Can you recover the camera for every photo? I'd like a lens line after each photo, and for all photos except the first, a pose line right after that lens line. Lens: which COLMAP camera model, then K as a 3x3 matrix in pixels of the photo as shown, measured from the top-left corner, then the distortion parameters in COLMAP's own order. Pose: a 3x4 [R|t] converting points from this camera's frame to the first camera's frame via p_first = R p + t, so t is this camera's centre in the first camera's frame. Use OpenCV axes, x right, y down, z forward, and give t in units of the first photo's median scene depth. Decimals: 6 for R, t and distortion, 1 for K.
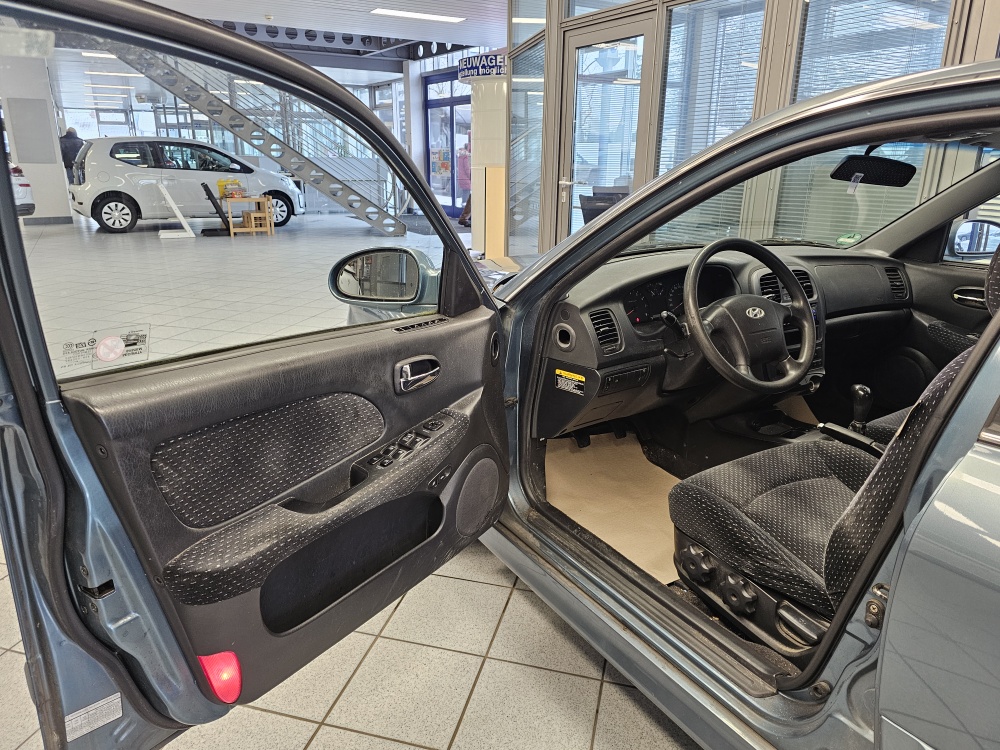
lens RADIAL K [[675.4, 0, 496.9], [0, 675.4, 370.2], [0, 0, 1]] dist [0.070823, -0.062127]
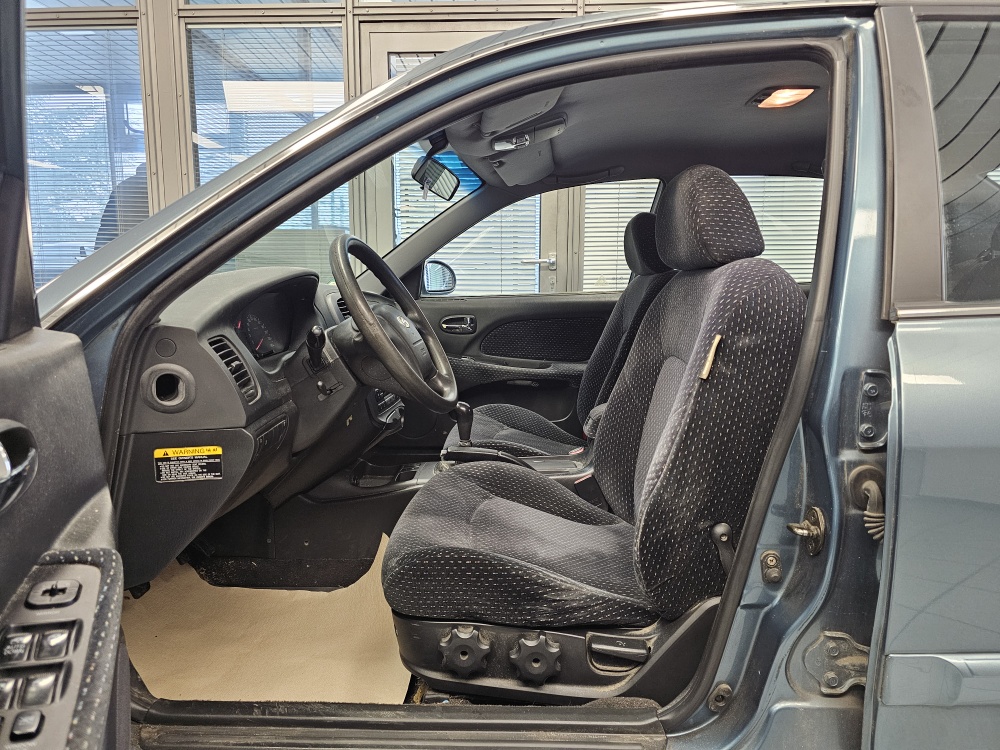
lens RADIAL K [[675.4, 0, 496.9], [0, 675.4, 370.2], [0, 0, 1]] dist [0.070823, -0.062127]
pose [[0.558725, -0.114798, 0.821369, -0.221876], [0.256129, 0.965846, -0.039237, 0.031002], [-0.788812, 0.232299, 0.569046, 0.445381]]
